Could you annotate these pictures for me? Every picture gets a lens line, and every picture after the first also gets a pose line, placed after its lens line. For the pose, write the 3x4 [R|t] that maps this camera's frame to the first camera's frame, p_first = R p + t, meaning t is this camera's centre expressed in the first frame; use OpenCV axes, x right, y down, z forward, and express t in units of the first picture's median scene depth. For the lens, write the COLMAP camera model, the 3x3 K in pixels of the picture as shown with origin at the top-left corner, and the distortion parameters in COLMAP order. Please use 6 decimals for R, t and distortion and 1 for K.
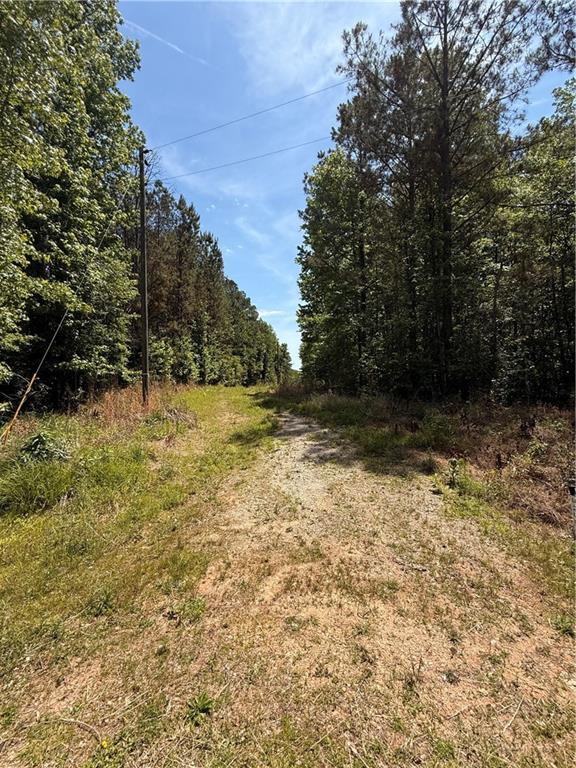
lens RADIAL K [[310.5, 0, 283.7], [0, 310.5, 387.5], [0, 0, 1]] dist [-0.001823, -0.000524]
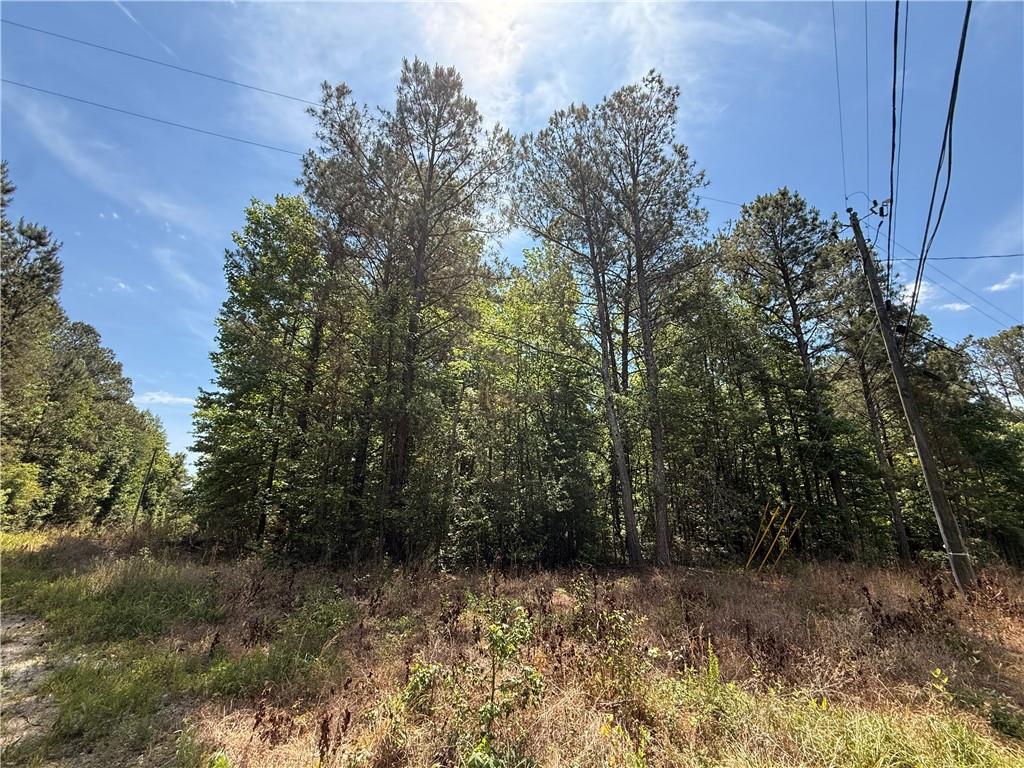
lens RADIAL K [[414.0, 0, 516.7], [0, 414.0, 384.2], [0, 0, 1]] dist [-0.001823, -0.000524]
pose [[0.784986, 0.231159, 0.574771, 0.071805], [-0.017166, 0.935539, -0.352807, -0.005658], [-0.619275, 0.267082, 0.738353, 0.038669]]
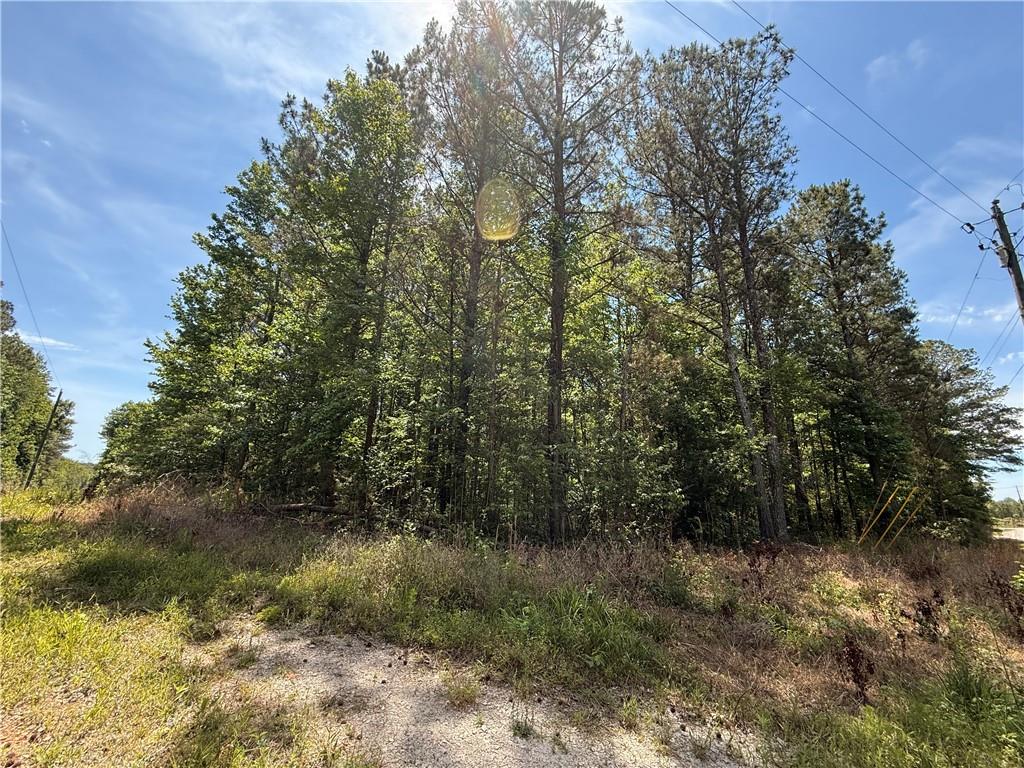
lens RADIAL K [[414.0, 0, 509.3], [0, 414.0, 383.5], [0, 0, 1]] dist [-0.001823, -0.000524]
pose [[0.652087, 0.256387, 0.713476, -0.051064], [-0.040642, 0.951551, -0.304794, -0.002686], [-0.757054, 0.169755, 0.630914, 0.251473]]
